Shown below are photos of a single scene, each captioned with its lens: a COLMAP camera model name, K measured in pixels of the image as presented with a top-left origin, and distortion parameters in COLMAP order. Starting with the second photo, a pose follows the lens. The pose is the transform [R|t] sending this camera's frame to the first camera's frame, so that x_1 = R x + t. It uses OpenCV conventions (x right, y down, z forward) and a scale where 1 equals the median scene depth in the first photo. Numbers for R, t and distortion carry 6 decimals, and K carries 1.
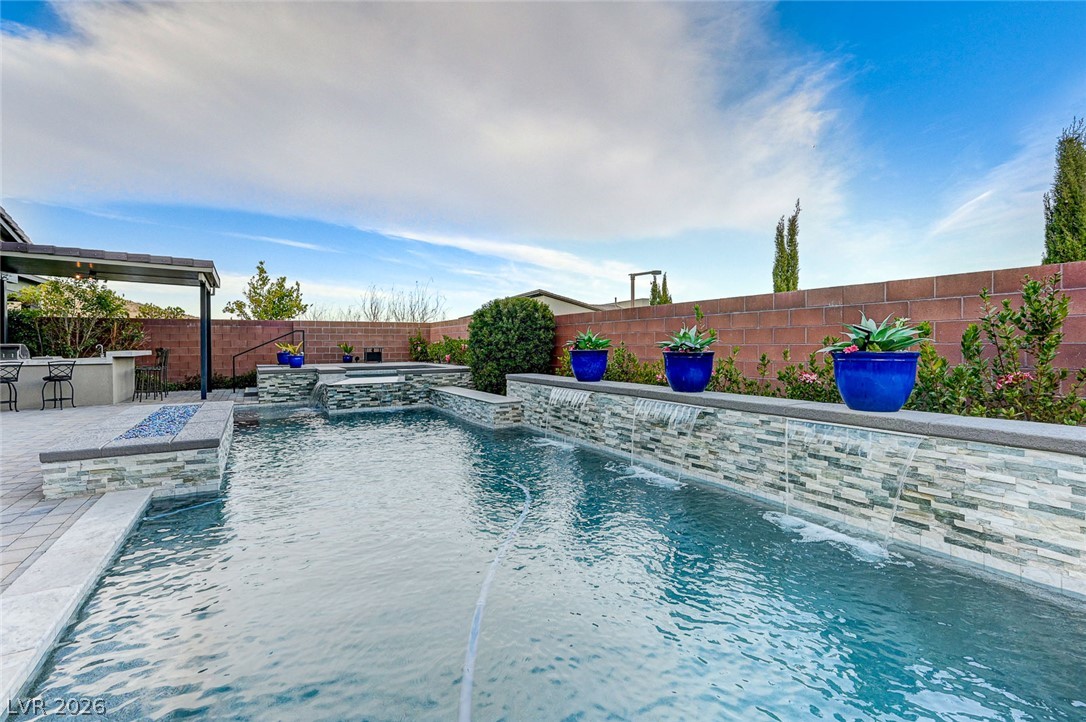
lens RADIAL K [[506.5, 0, 545.6], [0, 506.5, 337.6], [0, 0, 1]] dist [0.001285, 0.000081]
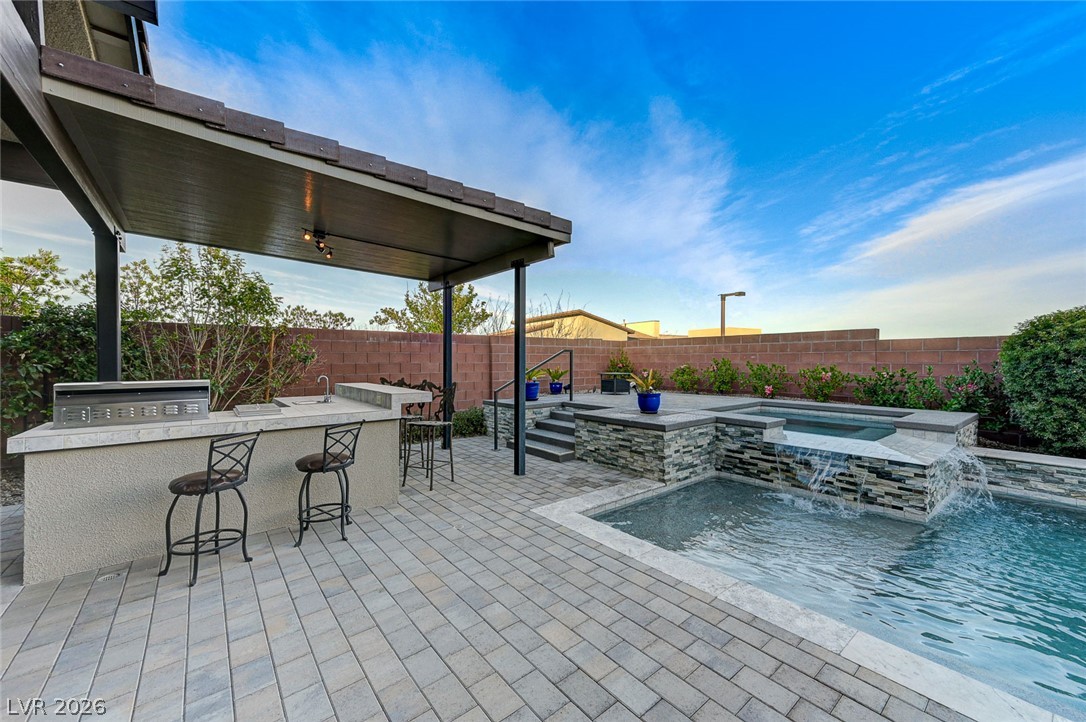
lens RADIAL K [[422.6, 0, 545.8], [0, 422.6, 360.8], [0, 0, 1]] dist [0.022789, 0.000421]
pose [[0.986573, 0.004756, 0.163251, -0.796770], [-0.007302, 0.999861, 0.015003, -0.010876], [-0.163157, -0.015994, 0.986471, 0.595739]]
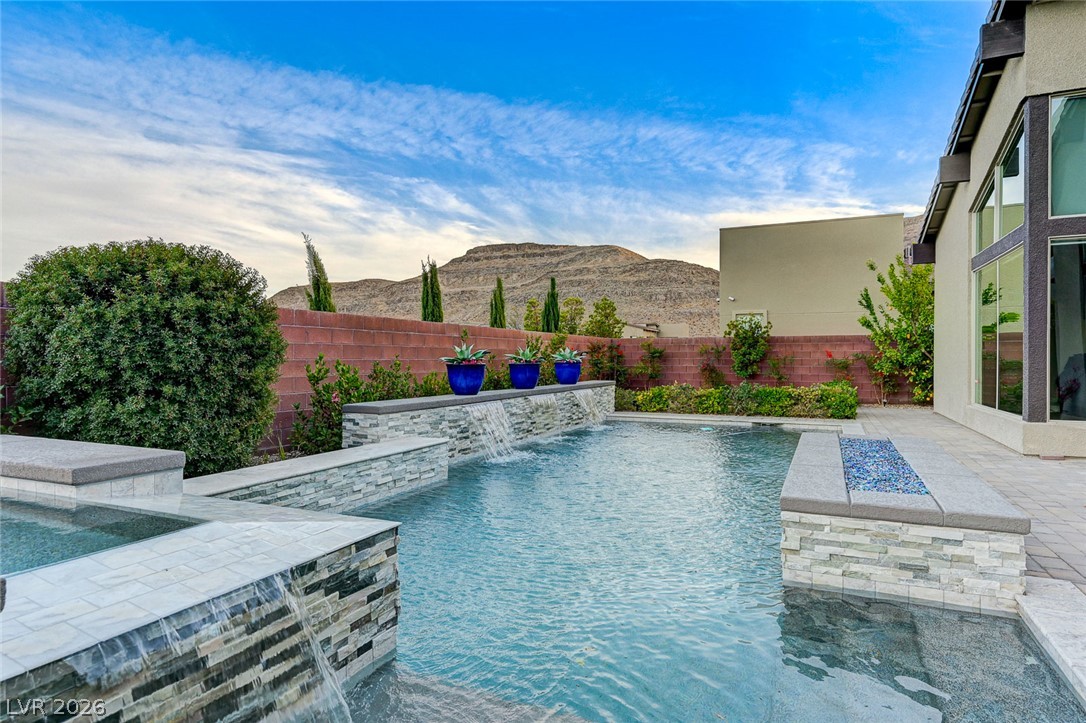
lens RADIAL K [[614.0, 0, 546.6], [0, 614.0, 363.1], [0, 0, 1]] dist [0.005571, 0.000874]
pose [[-0.583112, 0.001543, 0.812390, -0.642771], [-0.006741, 0.999955, -0.006738, 0.019638], [-0.812364, -0.009406, -0.583075, 1.022787]]
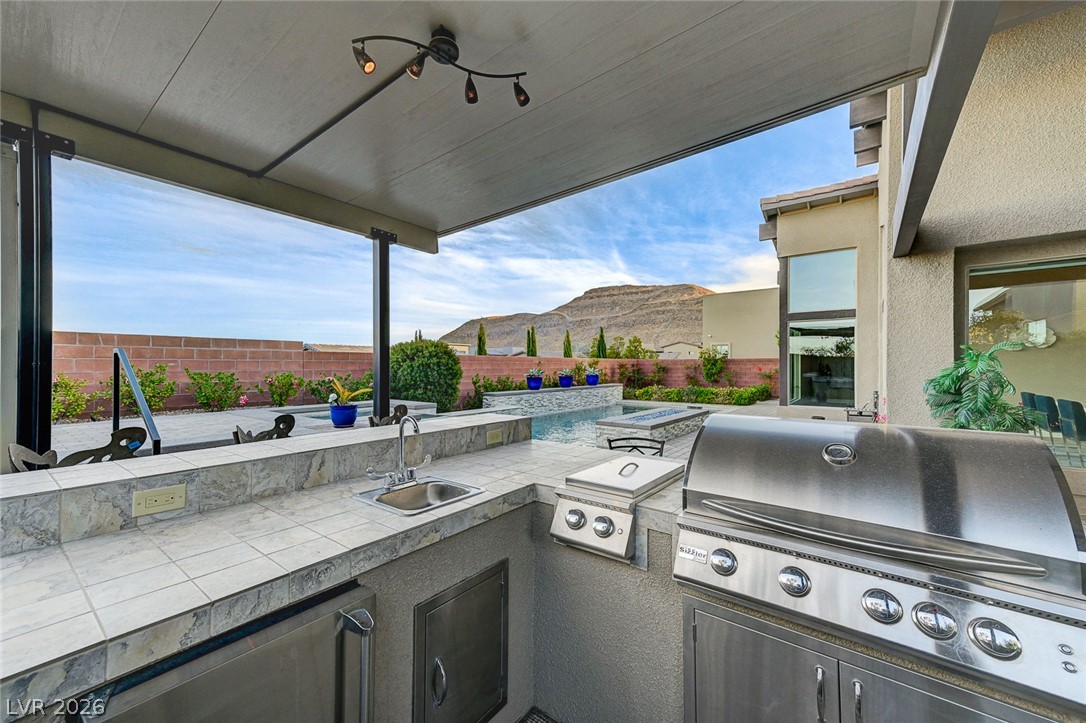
lens RADIAL K [[422.6, 0, 545.8], [0, 422.6, 361.3], [0, 0, 1]] dist [0.022789, 0.000421]
pose [[-0.389675, 0.015822, 0.920816, -1.144965], [-0.010390, 0.999713, -0.021575, -0.004151], [-0.920894, -0.017974, -0.389399, 1.119835]]
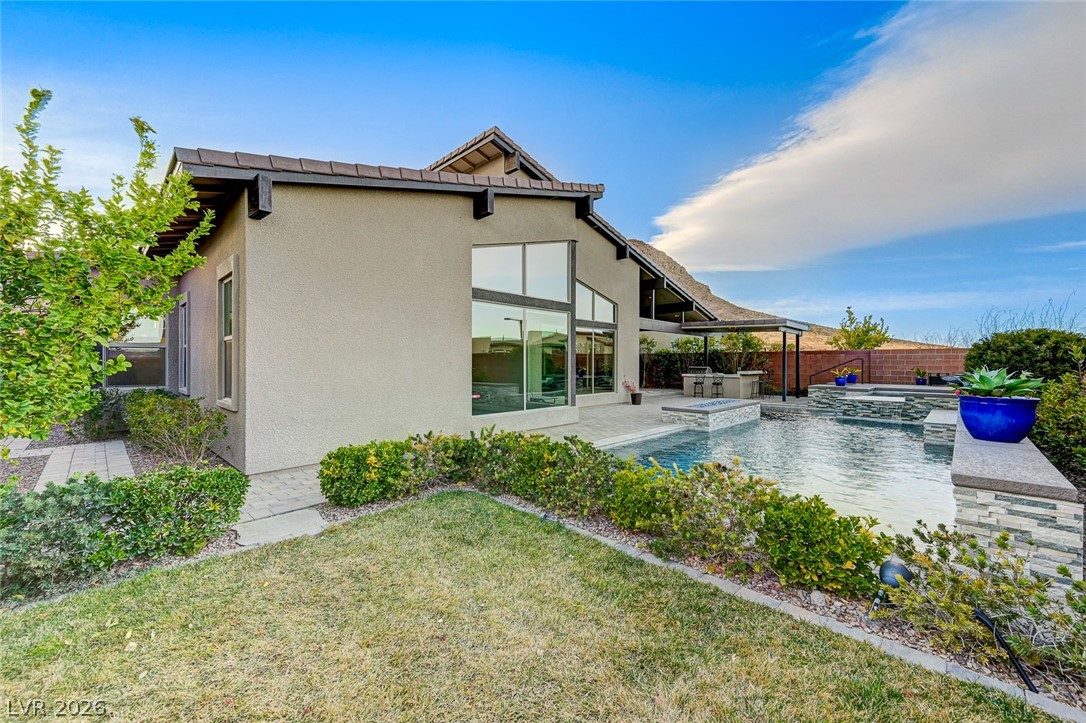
lens RADIAL K [[422.6, 0, 545.8], [0, 422.6, 361.3], [0, 0, 1]] dist [0.022789, 0.000421]
pose [[0.274685, 0.004007, -0.961526, 0.509640], [0.009994, 0.999925, 0.007023, -0.031572], [0.961482, -0.011539, 0.274624, -0.159619]]
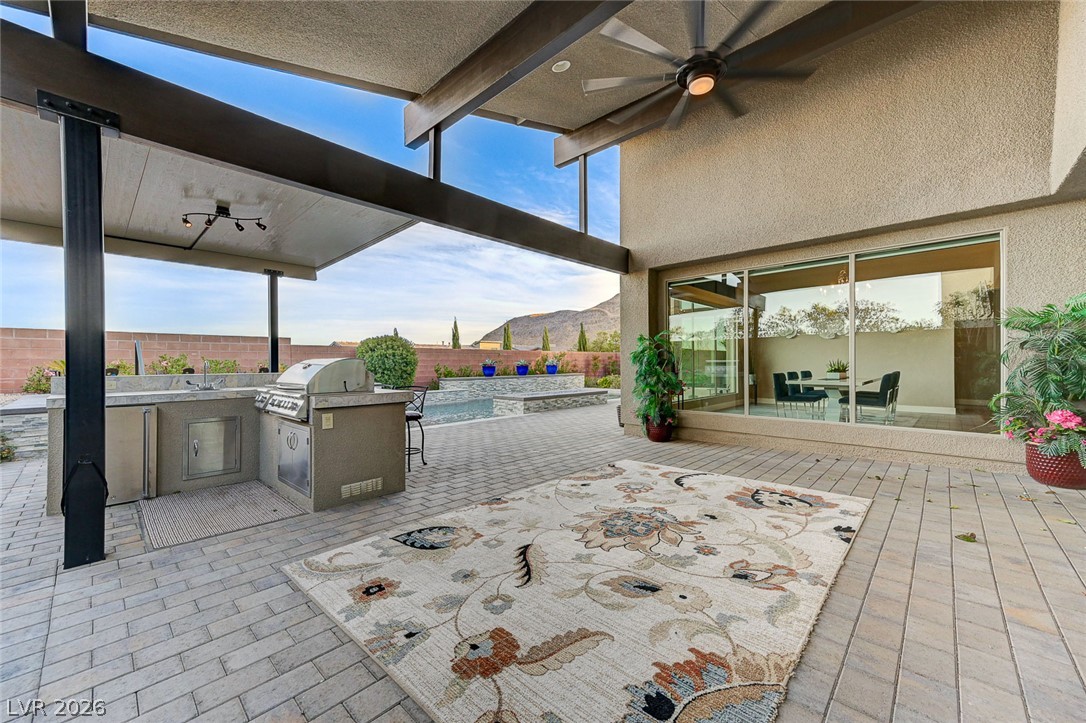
lens RADIAL K [[422.6, 0, 545.8], [0, 422.6, 361.3], [0, 0, 1]] dist [0.022789, 0.000421]
pose [[-0.291861, 0.011158, 0.956396, -1.482314], [-0.006538, 0.999885, -0.013660, 0.018803], [-0.956438, -0.010240, -0.291755, 0.900790]]
